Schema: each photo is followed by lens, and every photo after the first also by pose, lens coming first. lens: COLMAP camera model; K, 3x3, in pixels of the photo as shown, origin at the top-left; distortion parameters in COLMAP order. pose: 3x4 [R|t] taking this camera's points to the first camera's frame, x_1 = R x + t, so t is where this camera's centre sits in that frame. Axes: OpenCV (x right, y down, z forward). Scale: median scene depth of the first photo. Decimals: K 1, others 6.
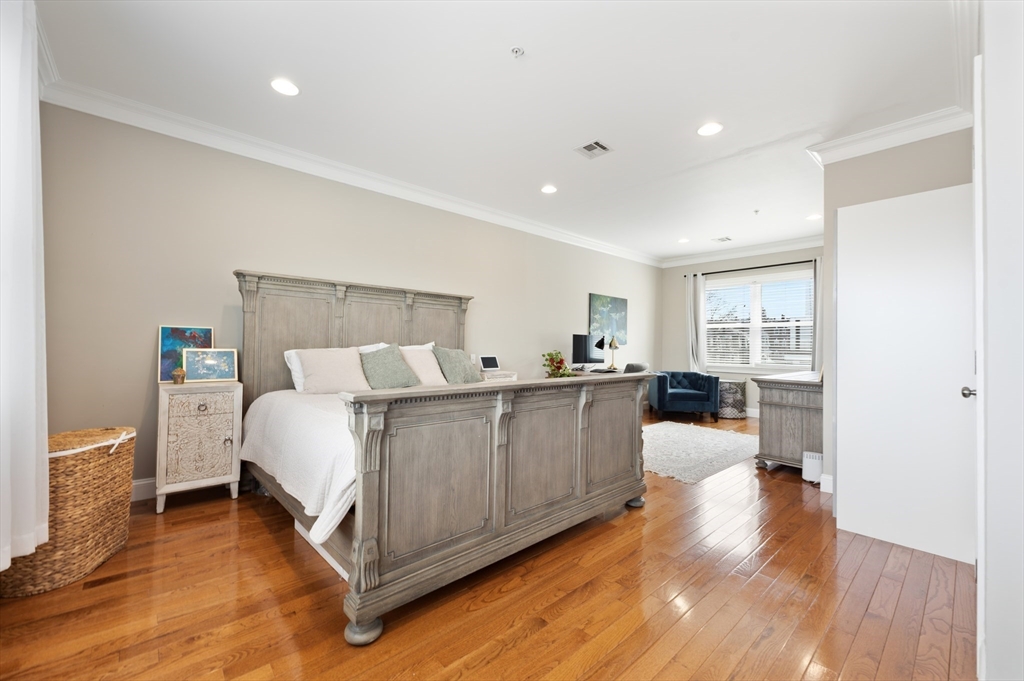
lens RADIAL K [[421.5, 0, 515.3], [0, 421.5, 341.1], [0, 0, 1]] dist [0.000809, 0.000109]
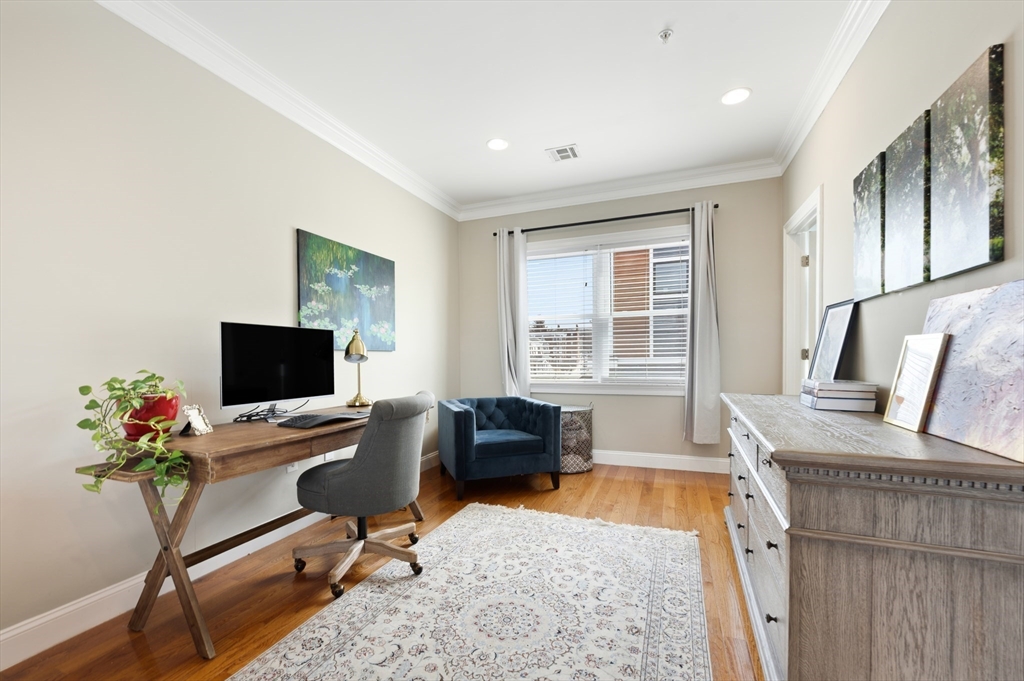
lens RADIAL K [[421.5, 0, 504.1], [0, 421.5, 358.3], [0, 0, 1]] dist [0.000809, 0.000109]
pose [[0.899391, -0.023279, 0.436525, 0.171374], [0.015324, 0.999646, 0.021737, 0.008526], [-0.436877, -0.012861, 0.899429, 0.517377]]
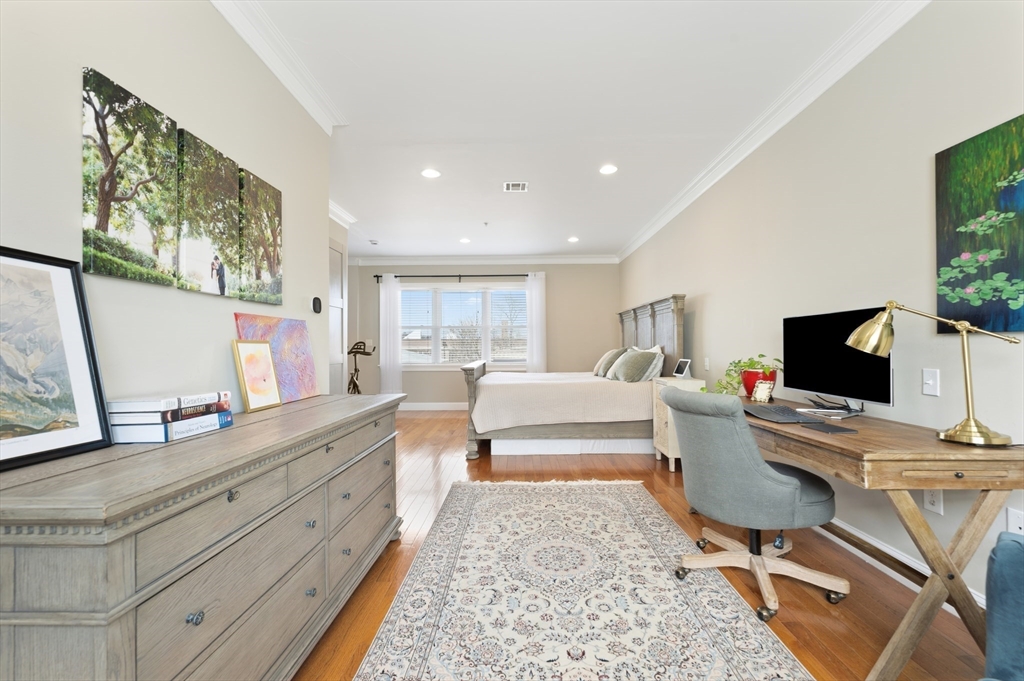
lens RADIAL K [[421.5, 0, 513.0], [0, 421.5, 344.3], [0, 0, 1]] dist [0.000809, 0.000109]
pose [[-0.681798, -0.013673, -0.731413, 0.556346], [0.006692, 0.999667, -0.024926, 0.016612], [0.731510, -0.021889, -0.681479, 0.956427]]
